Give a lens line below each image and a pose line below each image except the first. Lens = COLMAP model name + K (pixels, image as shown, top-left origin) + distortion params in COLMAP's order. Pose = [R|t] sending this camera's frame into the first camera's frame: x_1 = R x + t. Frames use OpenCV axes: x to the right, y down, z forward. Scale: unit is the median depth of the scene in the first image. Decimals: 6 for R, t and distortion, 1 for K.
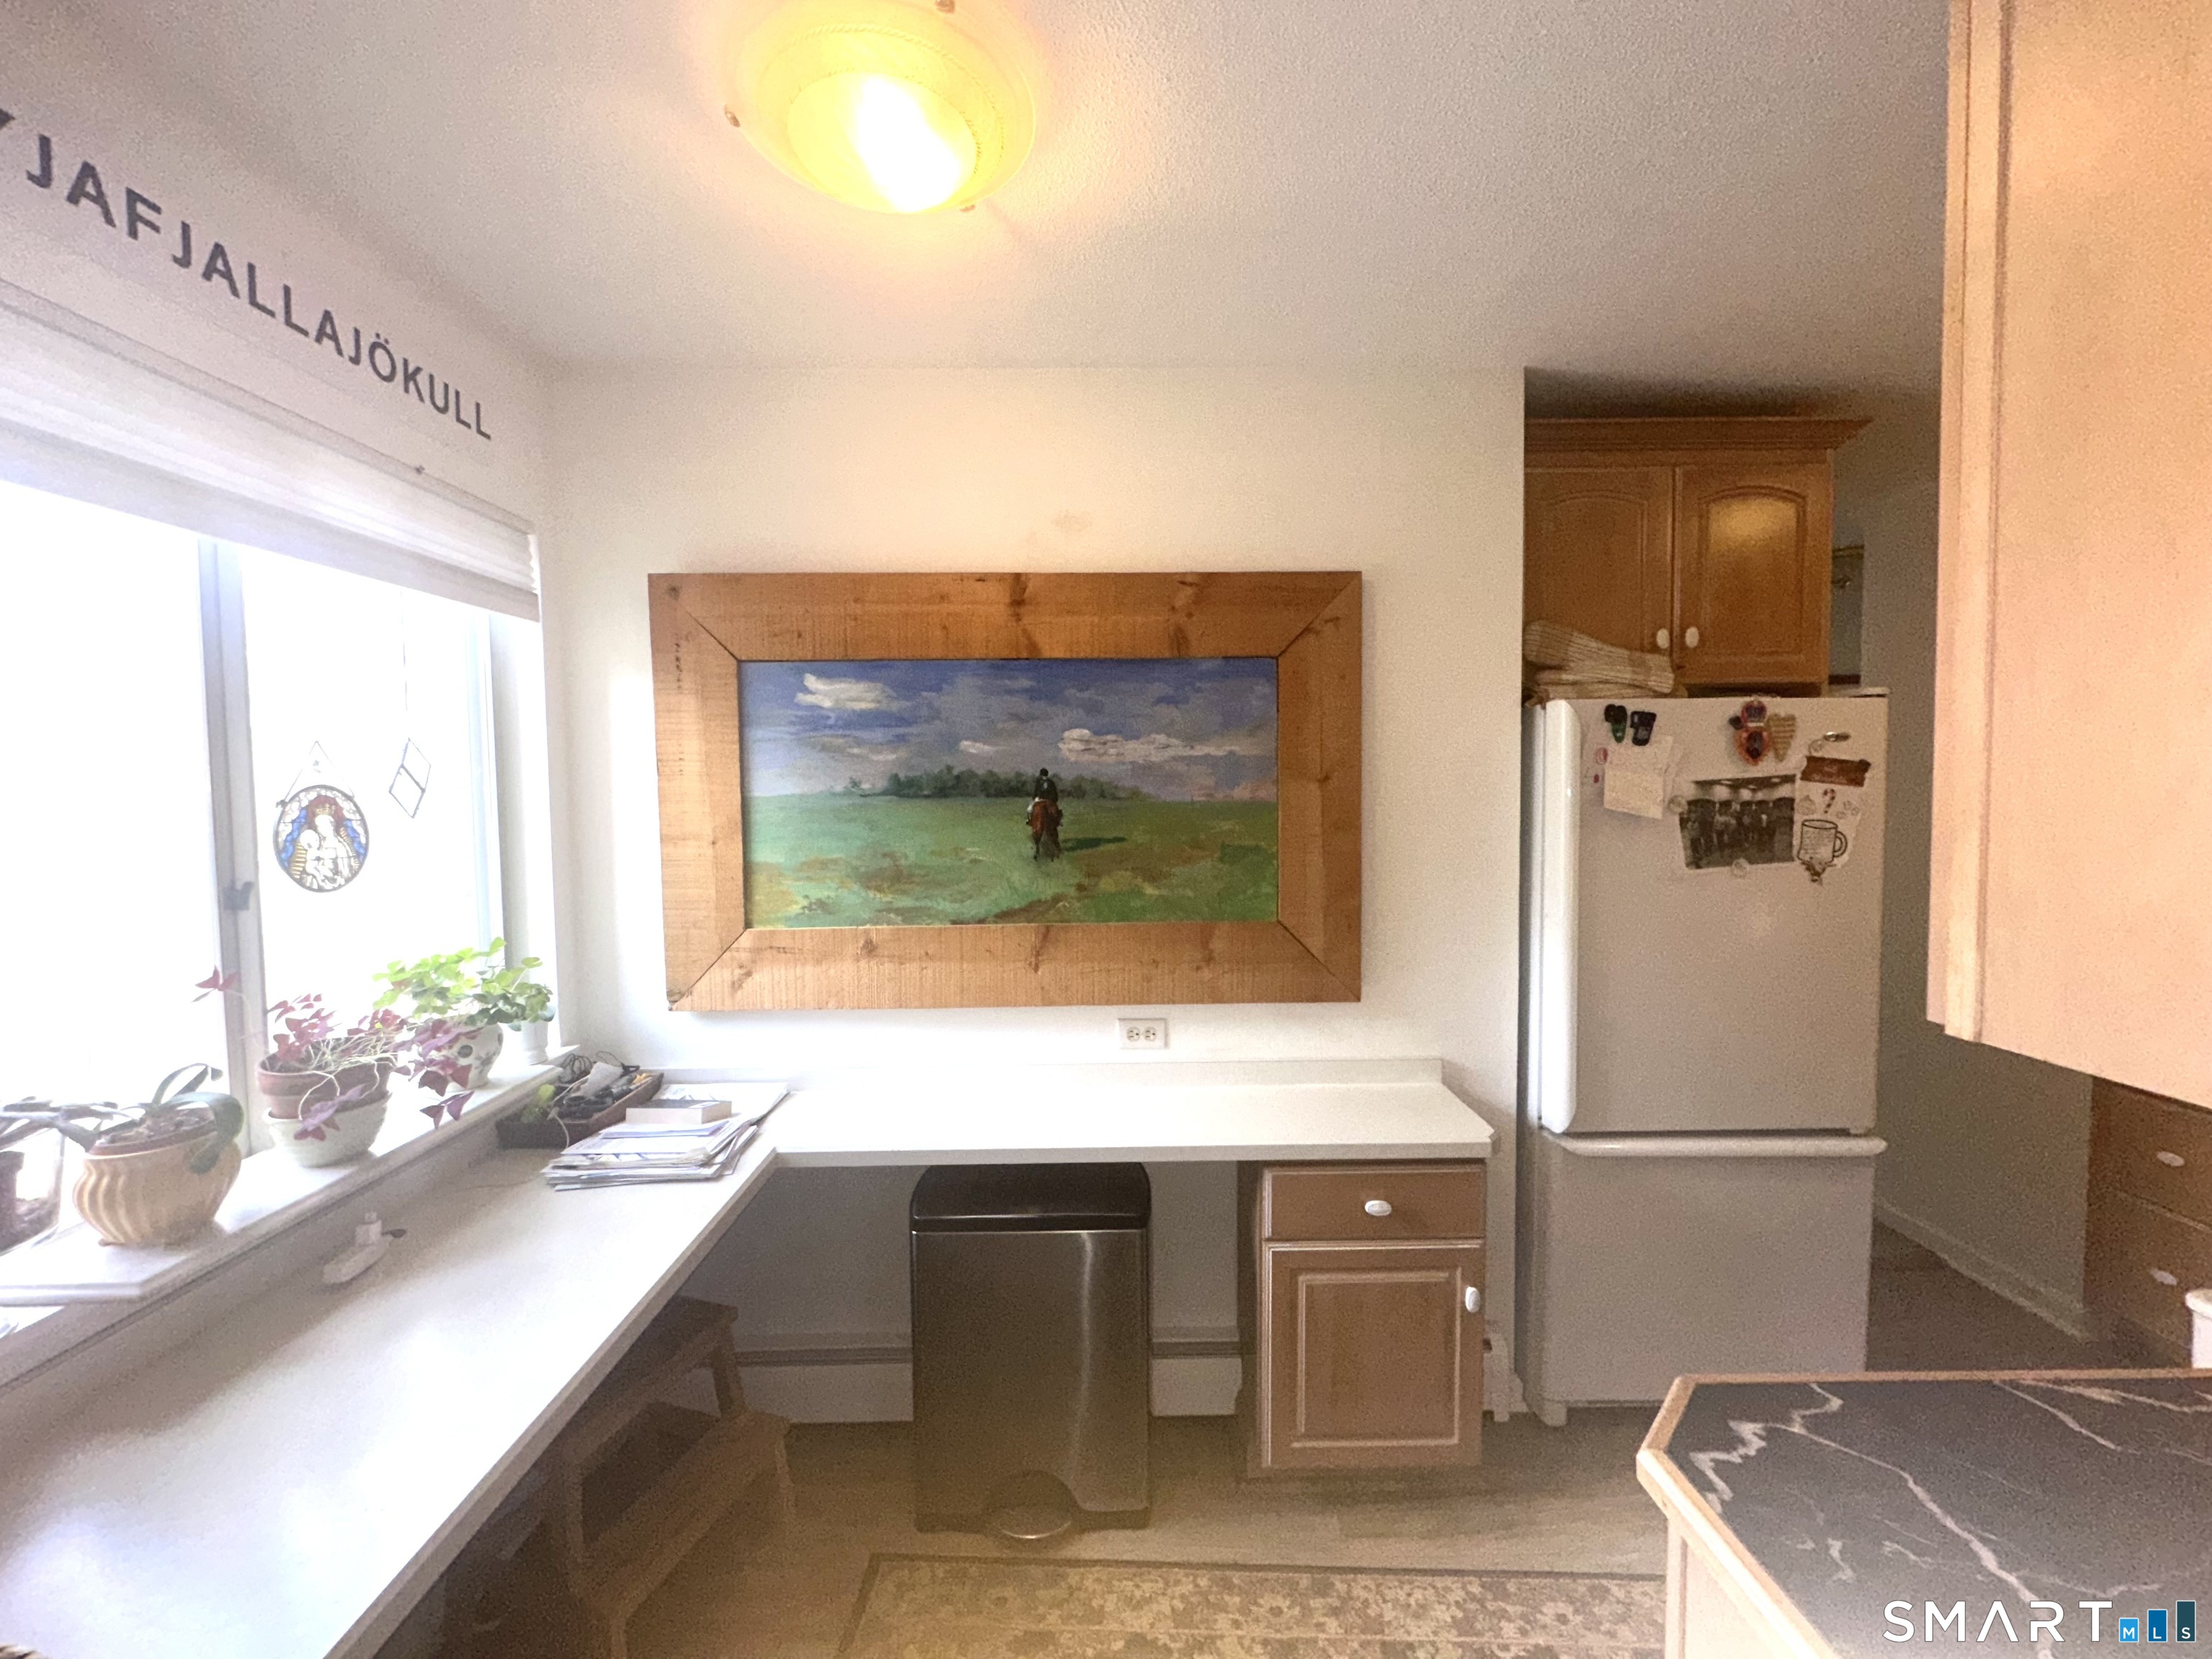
lens RADIAL K [[879.1, 0, 1108.9], [0, 879.1, 828.6], [0, 0, 1]] dist [-0.005075, 0.001157]
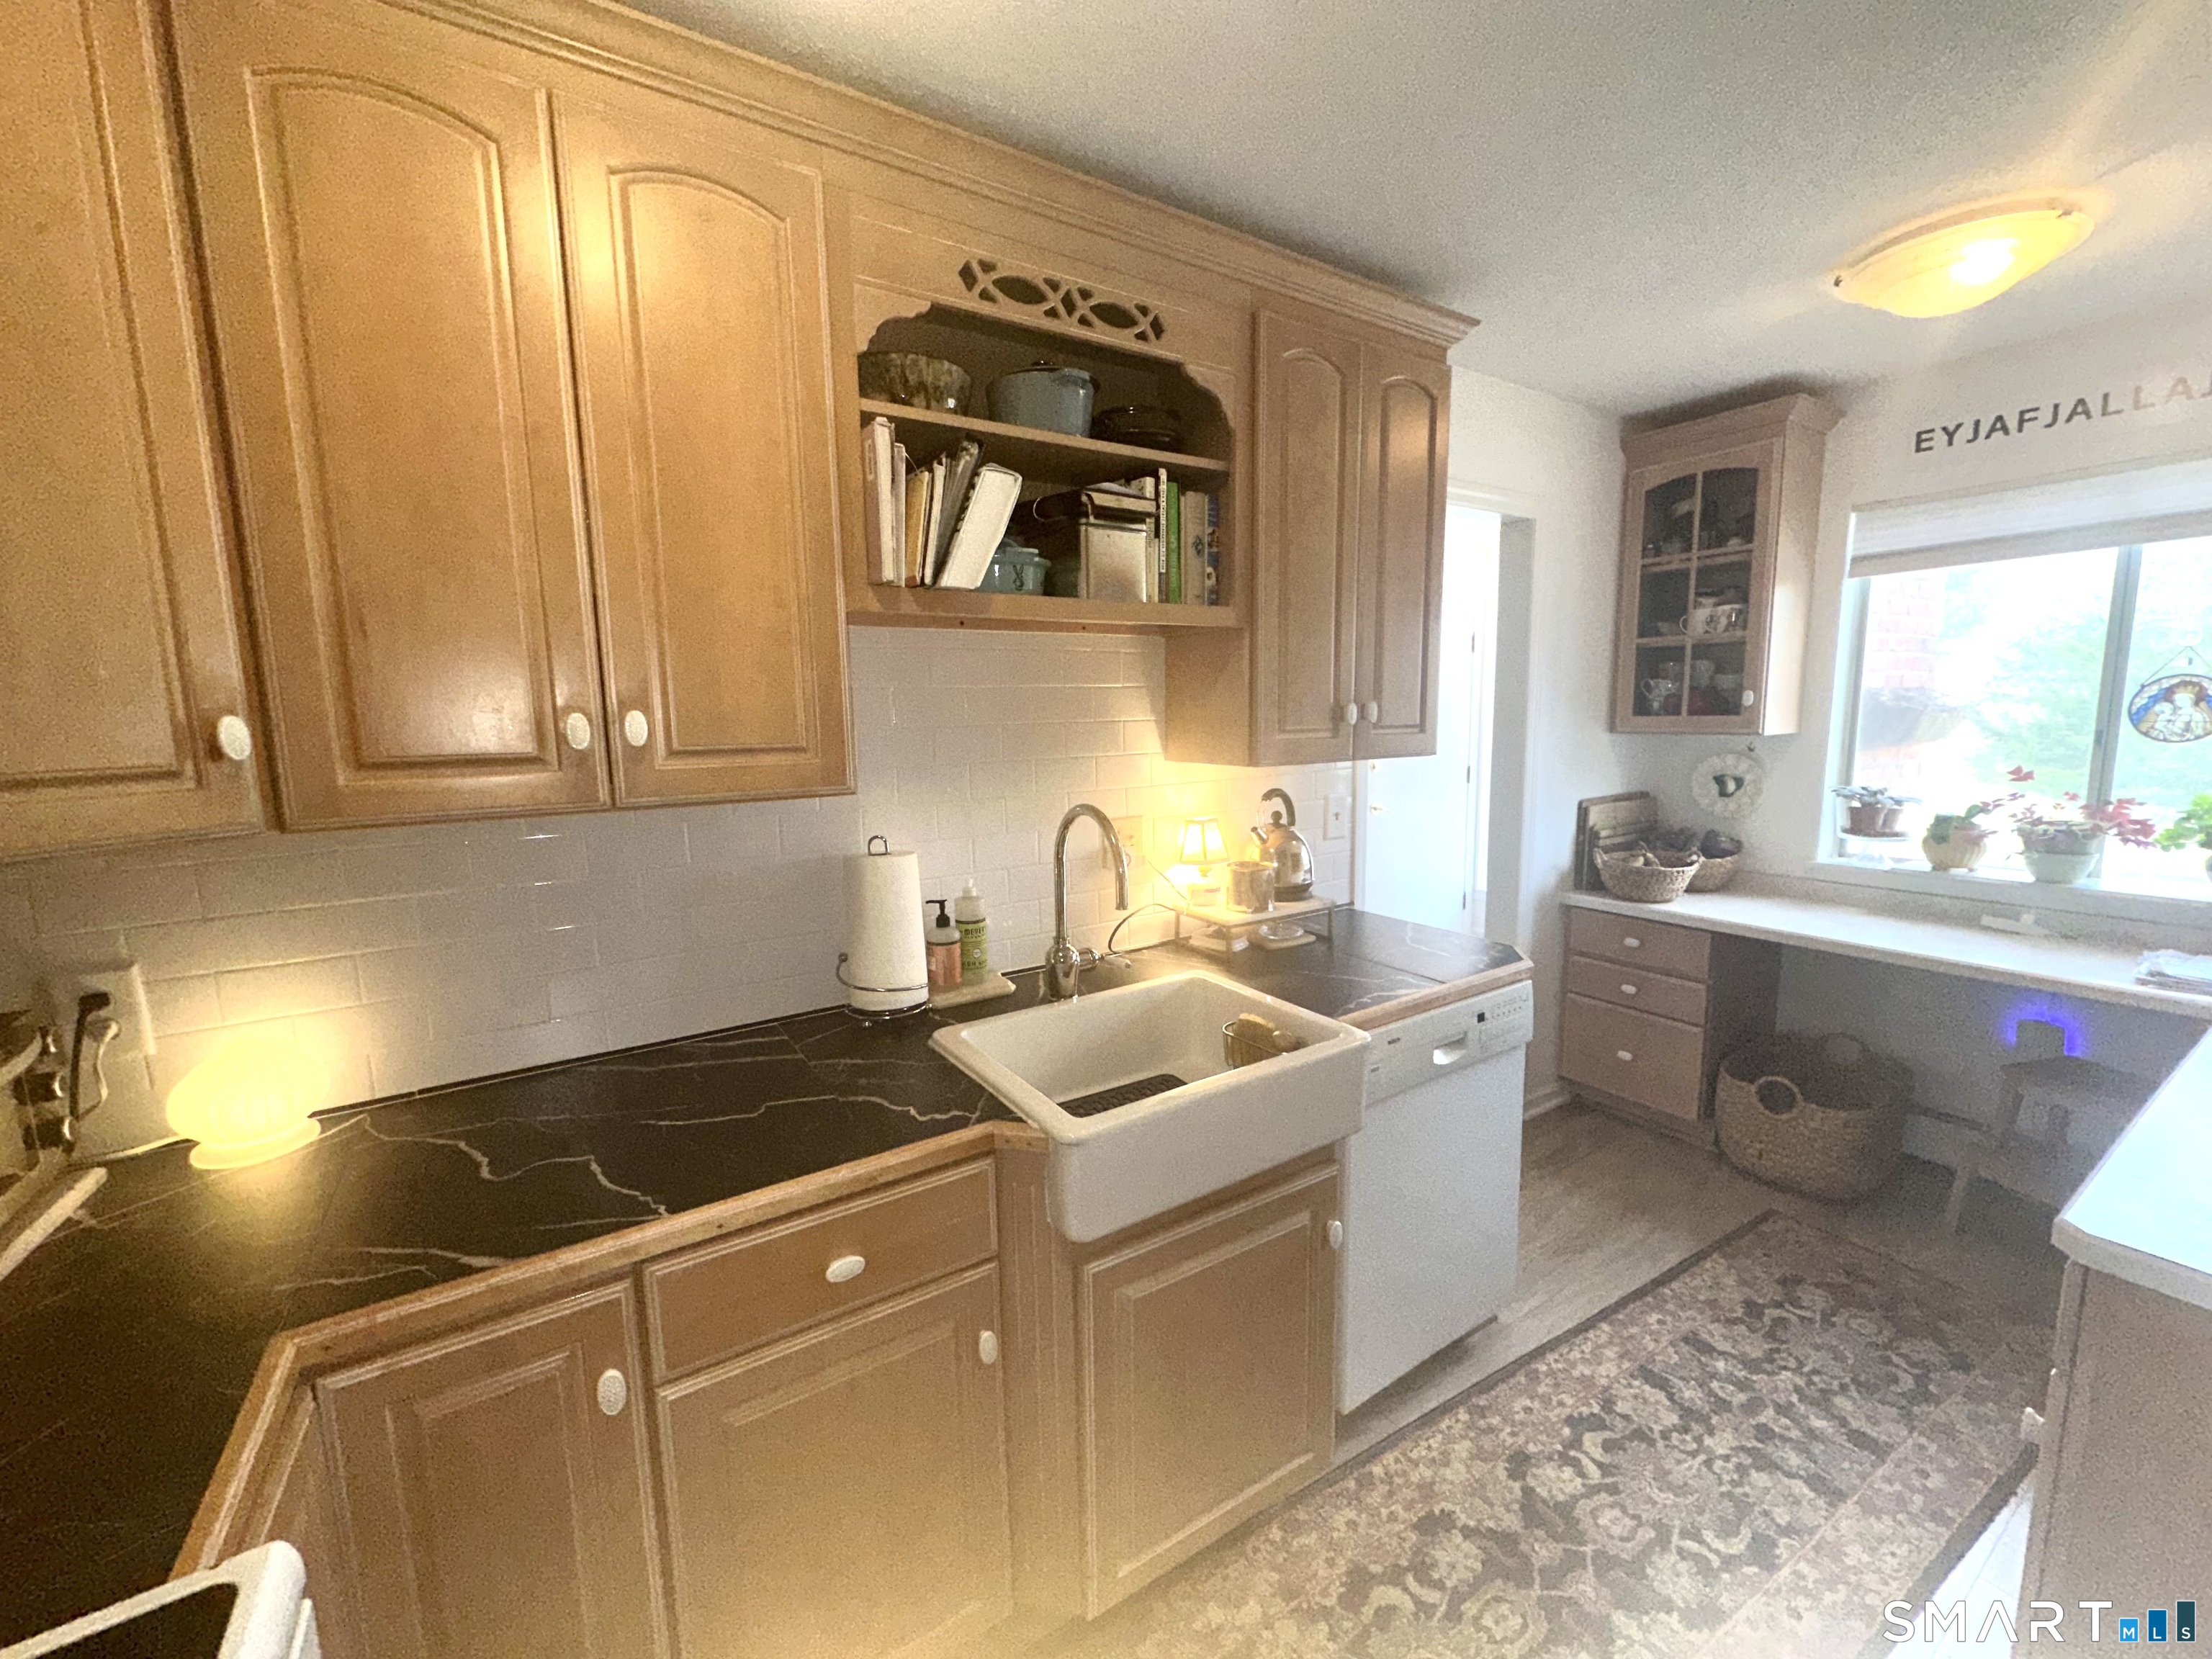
lens RADIAL K [[879.1, 0, 1100.7], [0, 879.1, 824.0], [0, 0, 1]] dist [-0.005075, 0.001157]
pose [[-0.849009, 0.096022, -0.519580, 1.627747], [-0.000864, 0.983095, 0.183093, -0.072350], [0.528377, 0.155897, -0.834574, 1.349341]]
